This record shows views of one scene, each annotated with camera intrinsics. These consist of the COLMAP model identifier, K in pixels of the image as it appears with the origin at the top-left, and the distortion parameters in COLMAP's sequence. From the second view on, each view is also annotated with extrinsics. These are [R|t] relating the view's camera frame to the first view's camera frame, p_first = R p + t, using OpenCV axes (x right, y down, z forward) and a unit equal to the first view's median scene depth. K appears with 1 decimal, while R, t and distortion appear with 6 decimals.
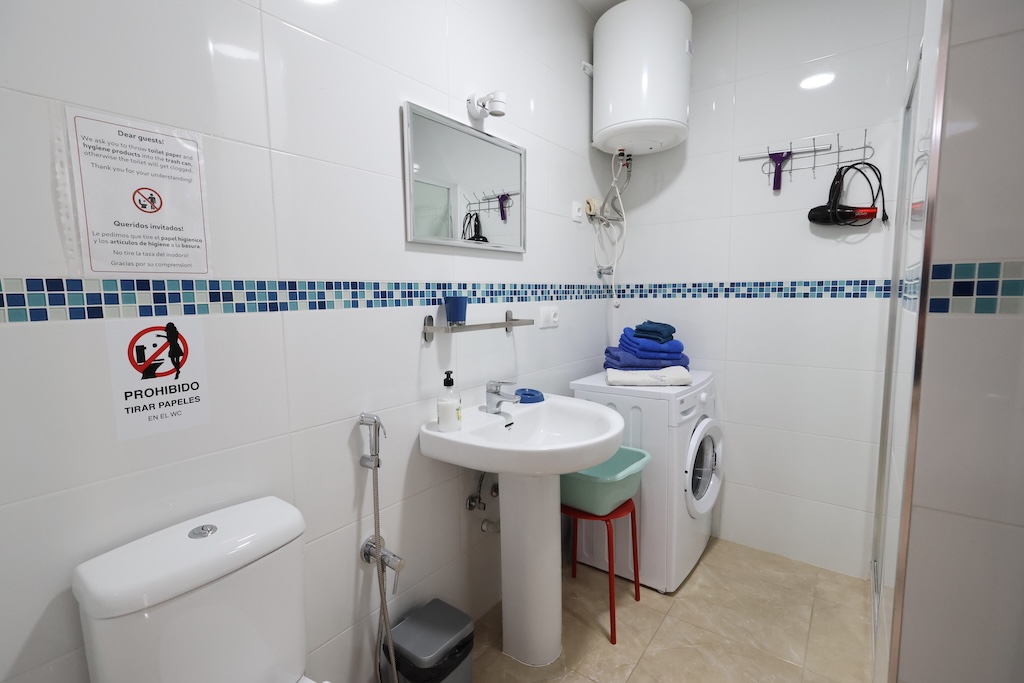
lens RADIAL K [[471.3, 0, 509.1], [0, 471.3, 341.9], [0, 0, 1]] dist [-0.003247, 0.001111]
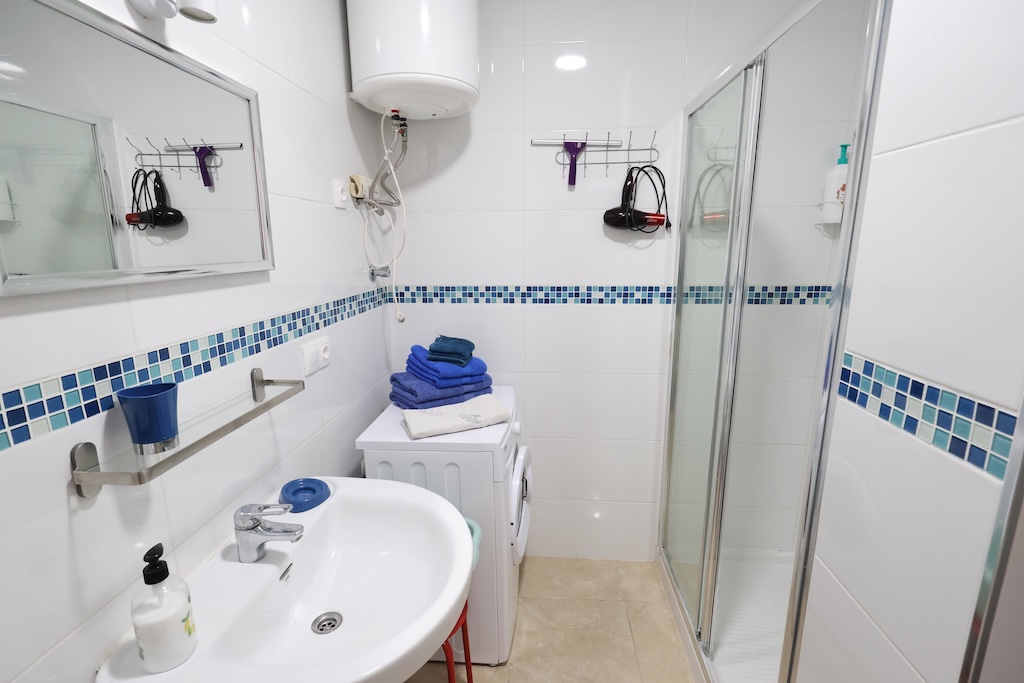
lens RADIAL K [[471.3, 0, 509.1], [0, 471.3, 341.9], [0, 0, 1]] dist [-0.003247, 0.001111]
pose [[0.846259, -0.106044, 0.522111, -0.032679], [0.054407, 0.992069, 0.113311, -0.132694], [-0.529986, -0.067484, 0.845317, 0.281096]]
